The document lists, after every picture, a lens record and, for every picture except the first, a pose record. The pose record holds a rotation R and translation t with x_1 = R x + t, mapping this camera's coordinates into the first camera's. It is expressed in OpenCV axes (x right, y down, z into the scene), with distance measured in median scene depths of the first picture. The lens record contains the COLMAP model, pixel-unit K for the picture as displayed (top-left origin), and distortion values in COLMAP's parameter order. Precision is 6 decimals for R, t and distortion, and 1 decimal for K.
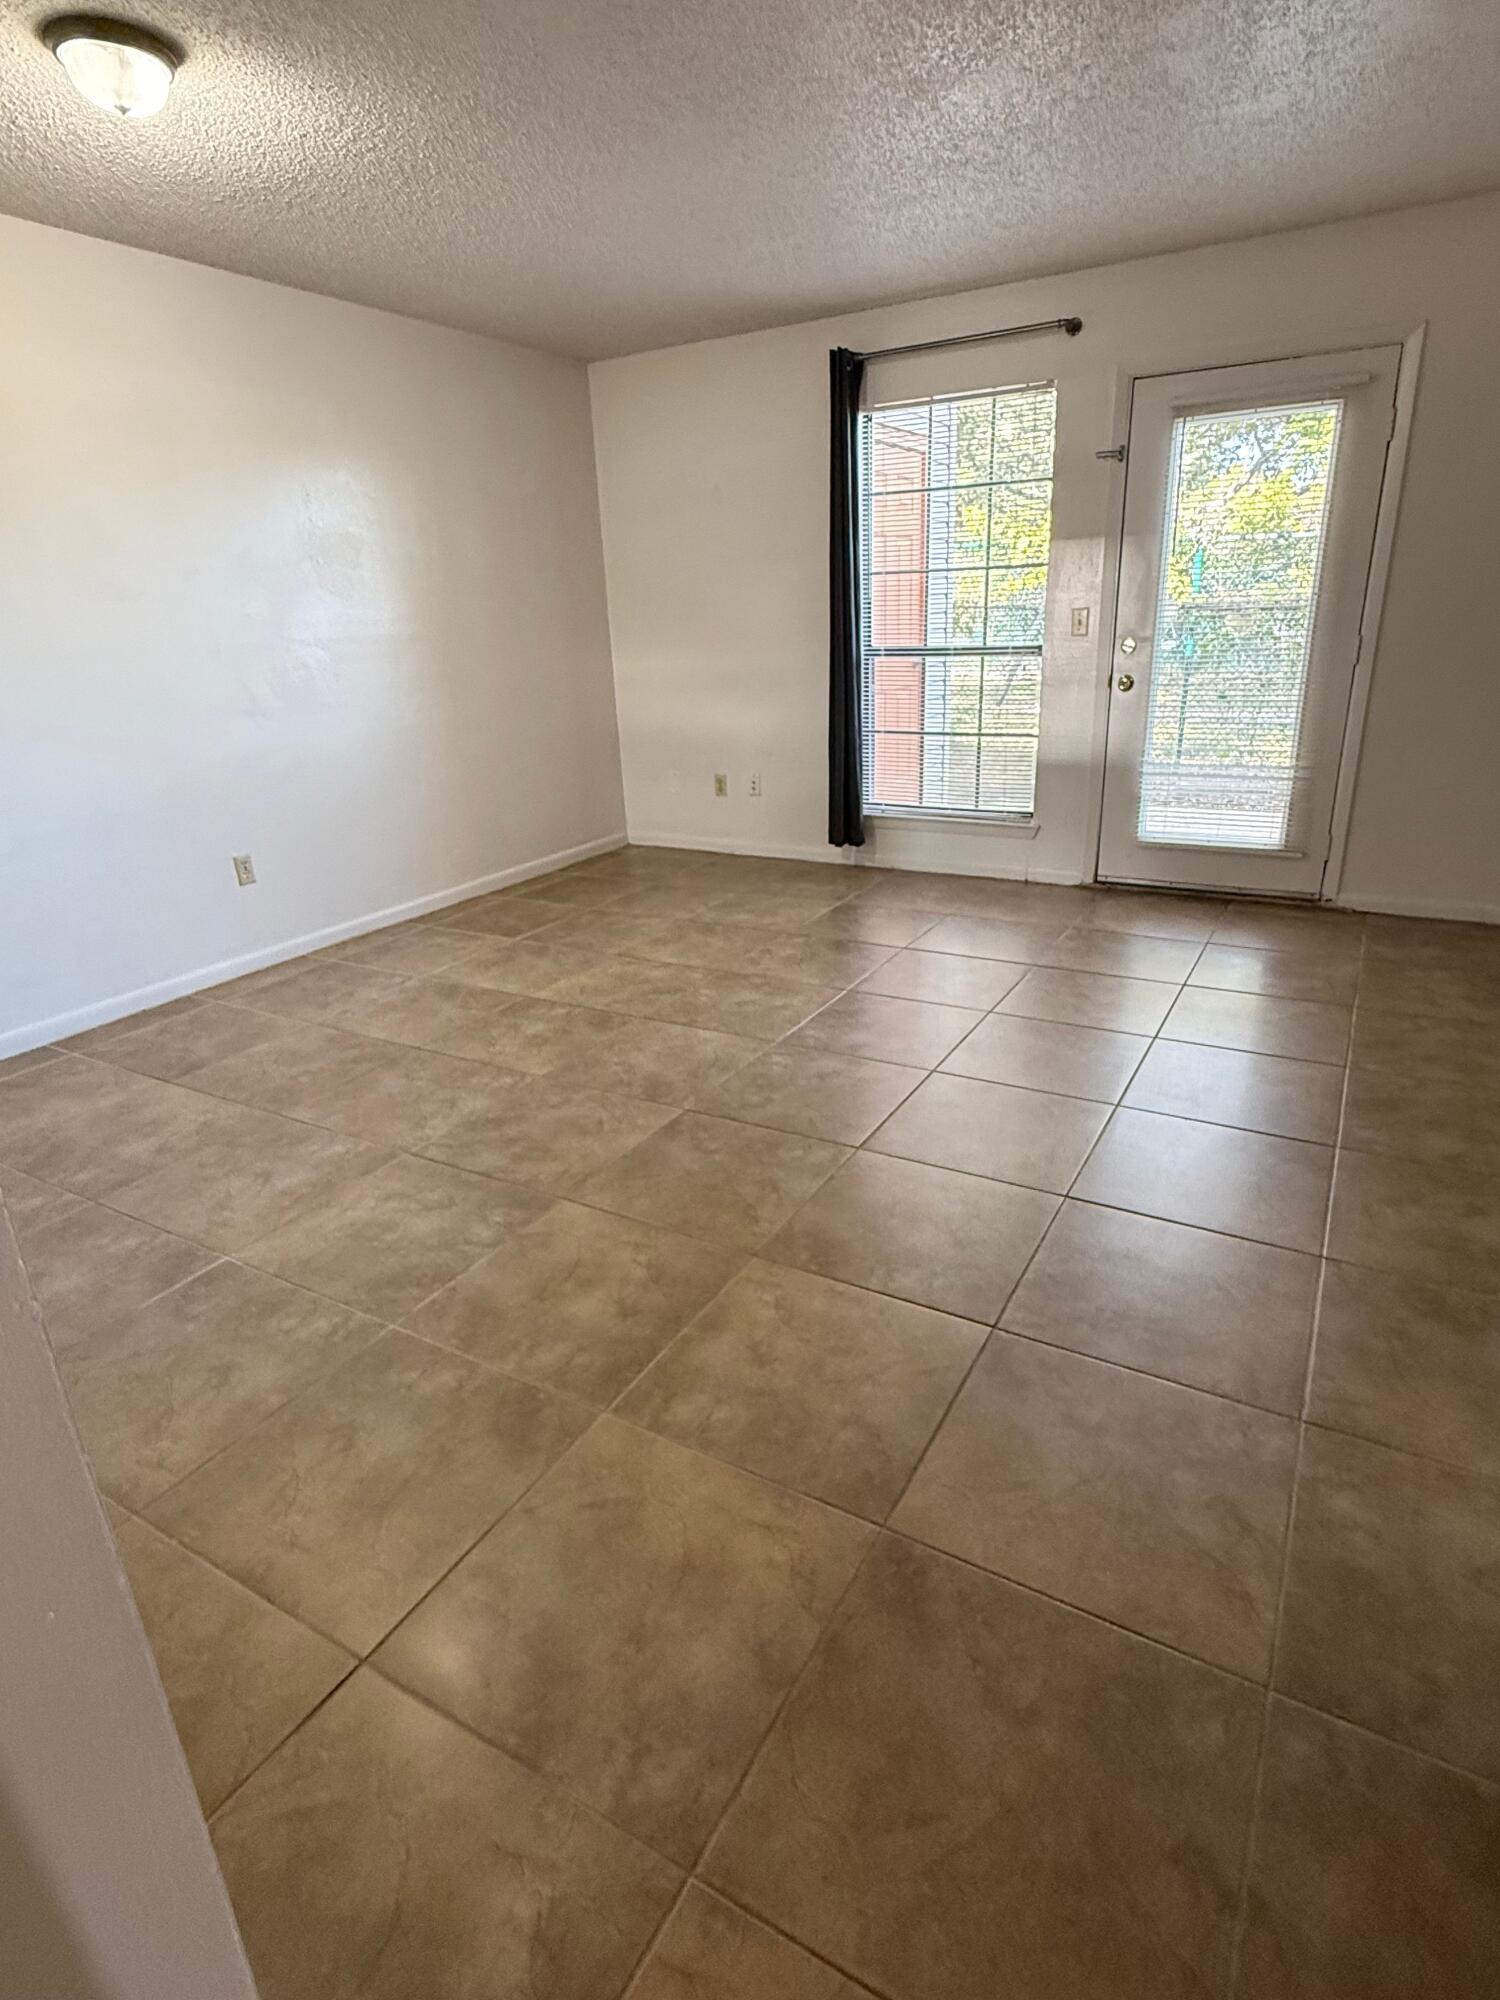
lens RADIAL K [[1045.9, 0, 750.0], [0, 1045.9, 1000.0], [0, 0, 1]] dist [-0.002654, -0.000666]
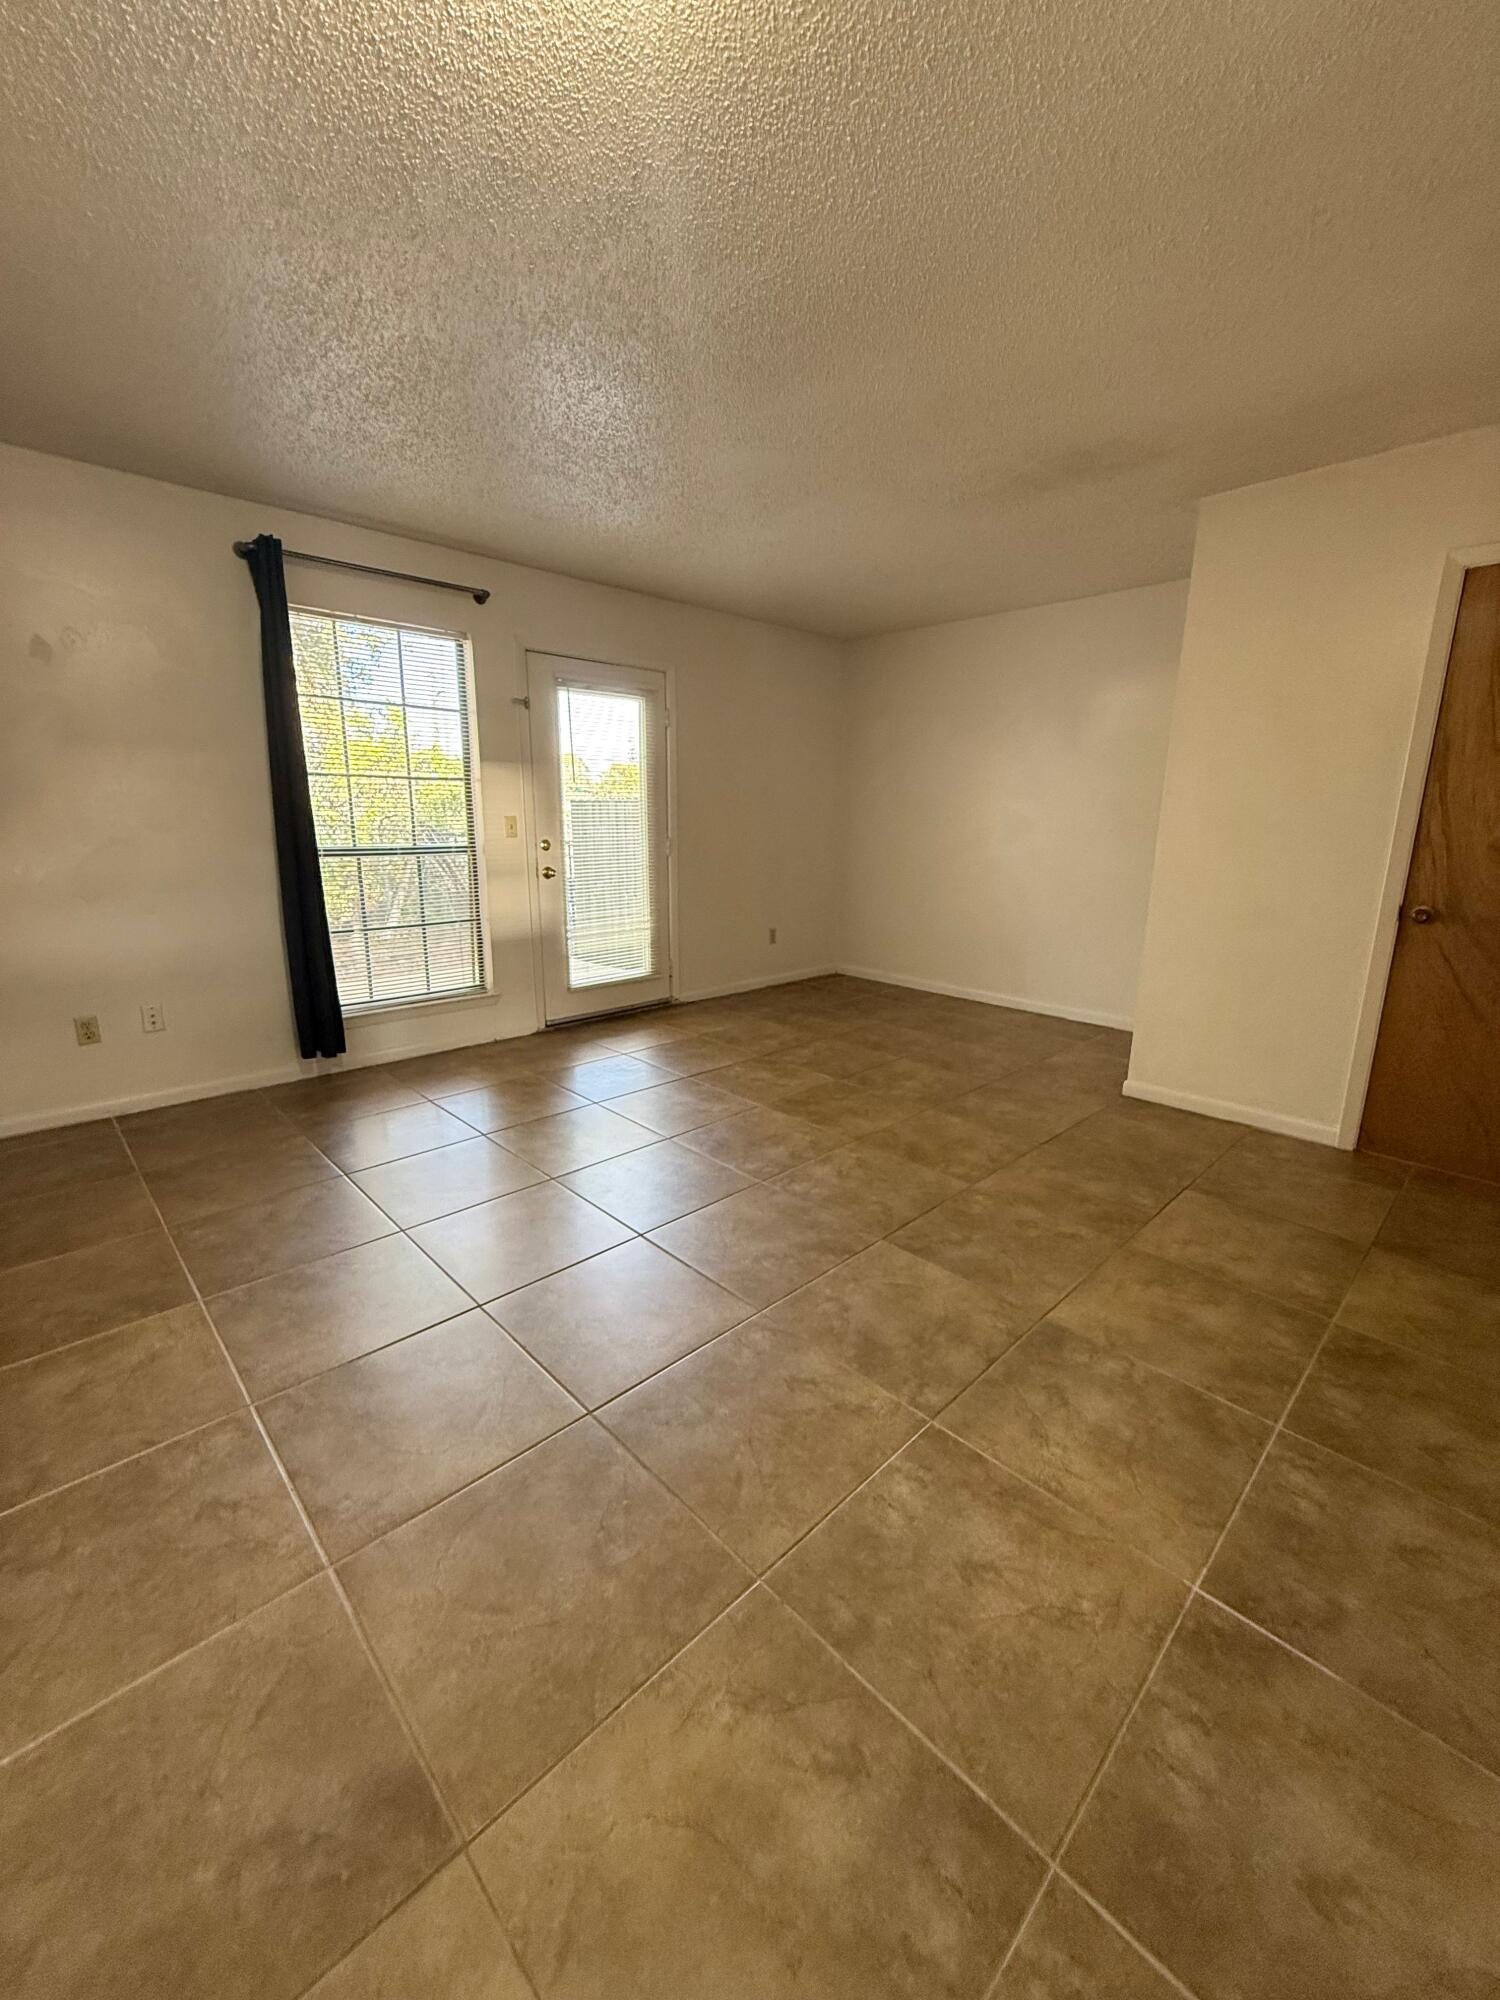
lens RADIAL K [[796.7, 0, 750.0], [0, 796.7, 1000.0], [0, 0, 1]] dist [0.000061, 0.000373]
pose [[0.275094, -0.180576, 0.944307, -0.661321], [0.319103, 0.943673, 0.087494, -0.196510], [-0.906916, 0.277262, 0.317221, 0.615253]]
